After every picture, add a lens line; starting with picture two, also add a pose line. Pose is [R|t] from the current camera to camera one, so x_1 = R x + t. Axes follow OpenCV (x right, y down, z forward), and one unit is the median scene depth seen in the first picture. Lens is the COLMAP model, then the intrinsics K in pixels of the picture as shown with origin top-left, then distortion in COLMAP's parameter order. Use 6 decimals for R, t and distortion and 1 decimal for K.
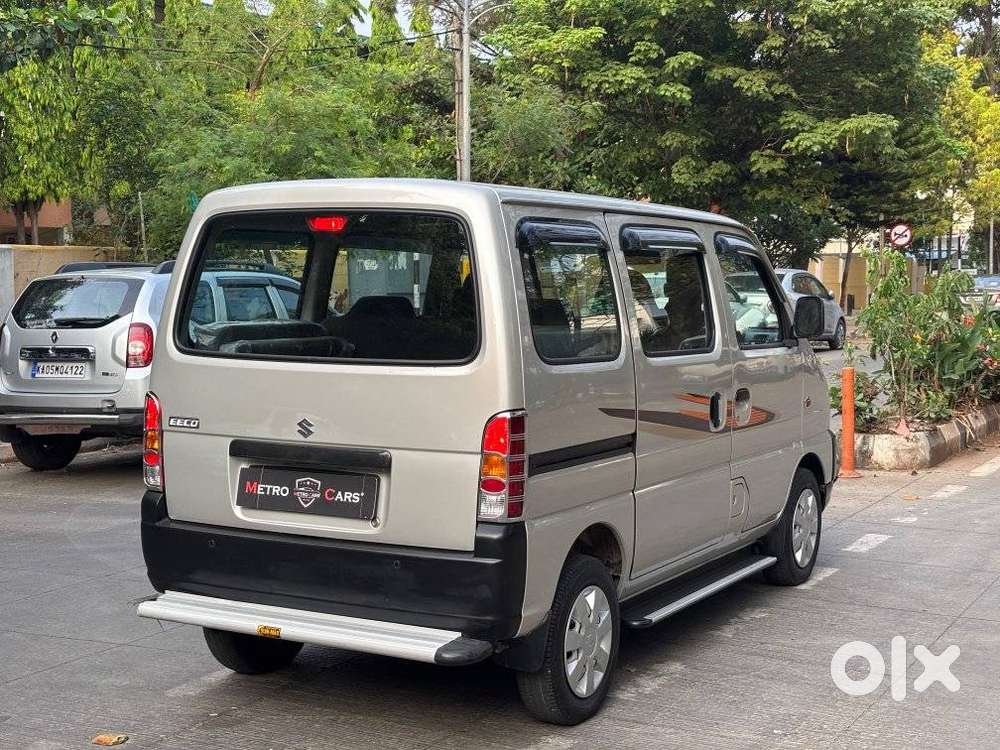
lens RADIAL K [[1506.7, 0, 491.6], [0, 1506.7, 375.8], [0, 0, 1]] dist [0.231107, -0.875465]
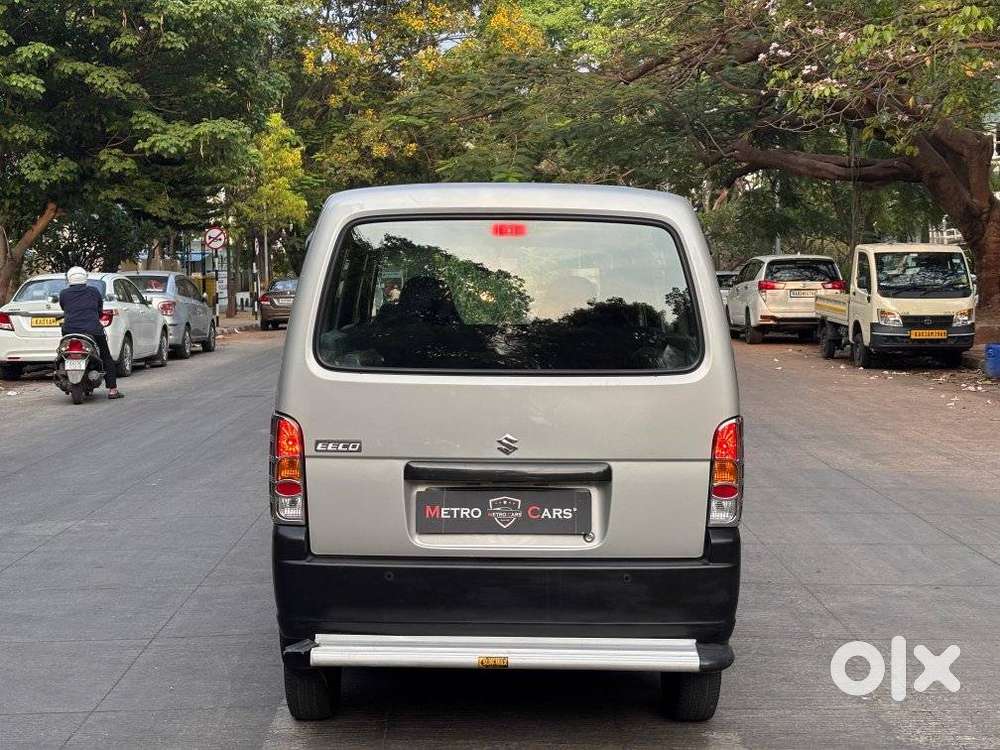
lens RADIAL K [[1506.7, 0, 491.6], [0, 1506.7, 375.8], [0, 0, 1]] dist [0.231107, -0.875465]
pose [[0.872735, -0.031240, 0.487194, -0.562362], [0.031583, 0.999473, 0.007514, -0.015354], [-0.487172, 0.008829, 0.873261, 0.166411]]
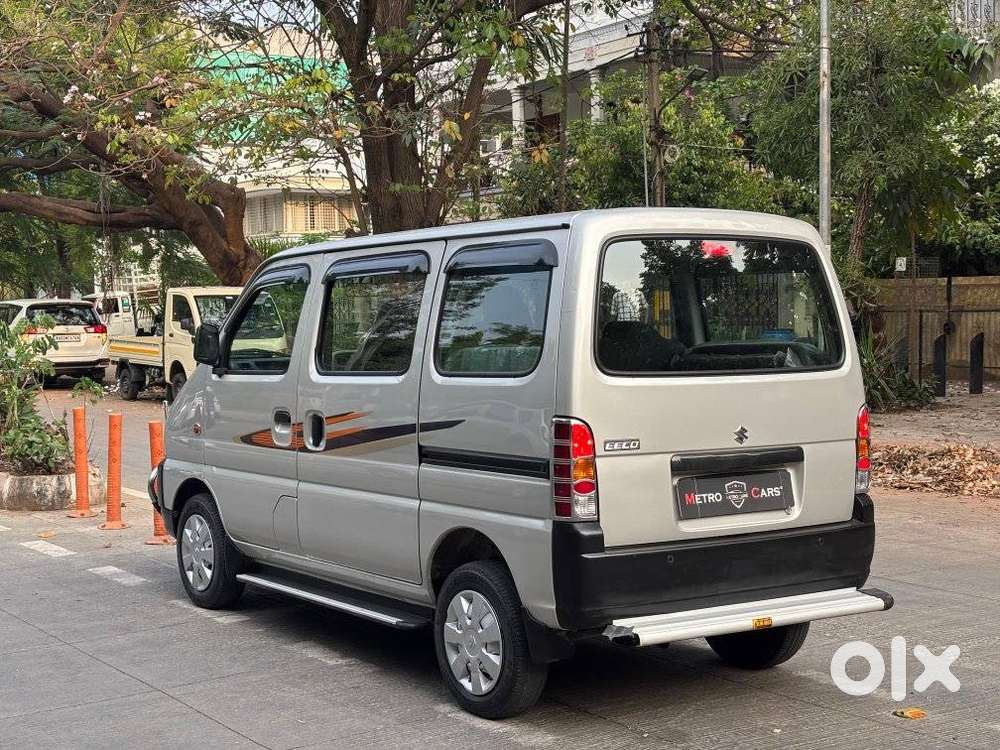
lens RADIAL K [[1506.7, 0, 491.6], [0, 1506.7, 375.8], [0, 0, 1]] dist [0.231107, -0.875465]
pose [[0.440351, -0.038864, 0.896984, -1.123621], [0.073451, 0.997273, 0.007151, -0.027780], [-0.894816, 0.062736, 0.442005, 0.639264]]
